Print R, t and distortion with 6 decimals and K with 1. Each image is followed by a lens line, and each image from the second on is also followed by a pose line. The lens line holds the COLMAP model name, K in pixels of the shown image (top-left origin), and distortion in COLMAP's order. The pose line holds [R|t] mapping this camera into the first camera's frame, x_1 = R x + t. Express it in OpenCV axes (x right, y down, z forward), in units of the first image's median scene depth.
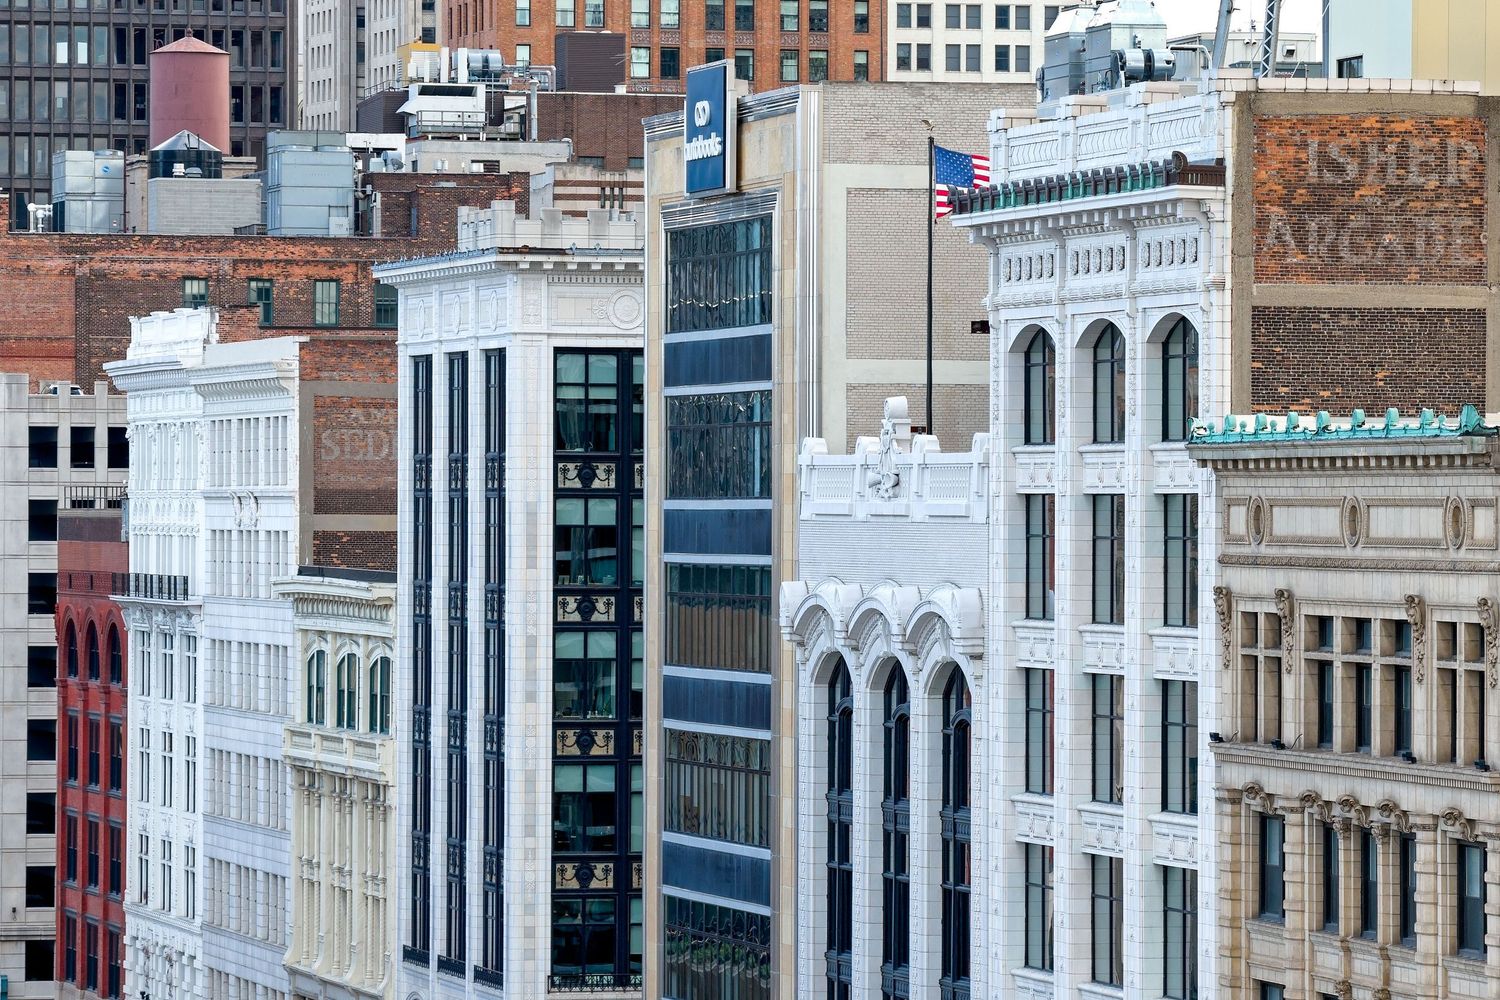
lens RADIAL K [[7397.3, 0, 751.9], [0, 7397.3, 500.3], [0, 0, 1]] dist [0.393789, 0.000000]
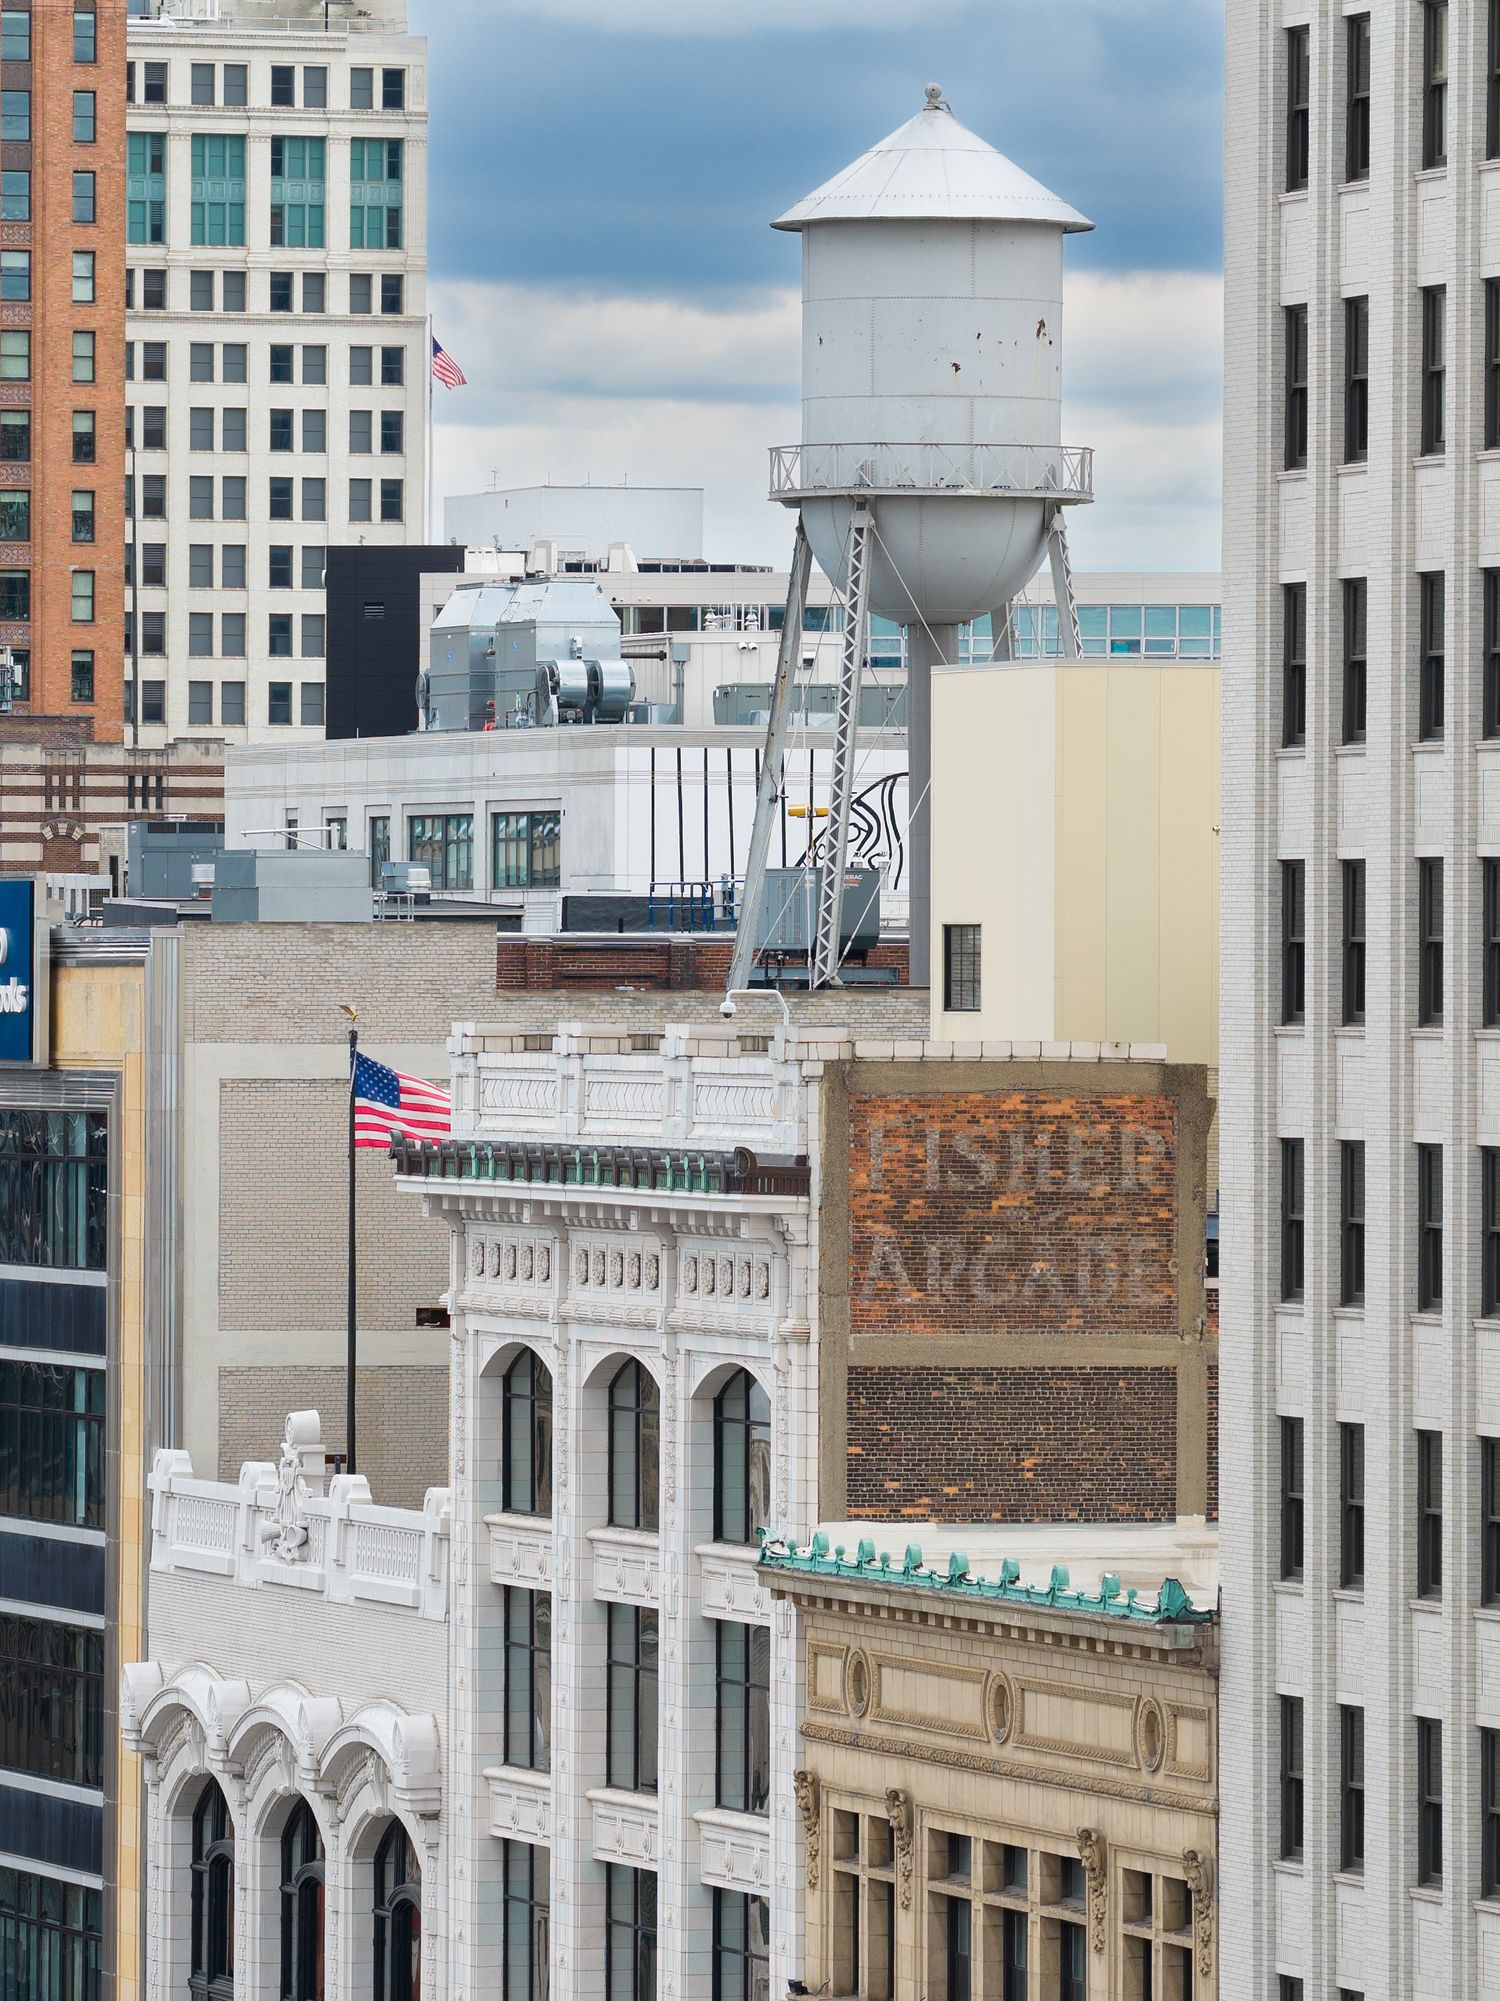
lens RADIAL K [[12160.1, 0, 749.3], [0, 12160.1, 1000.1], [0, 0, 1]] dist [0.596574, 0.000000]
pose [[0.997175, 0.001575, 0.075095, -0.026495], [-0.001225, 0.999988, -0.004710, -0.051642], [-0.075102, 0.004605, 0.997165, -0.138676]]
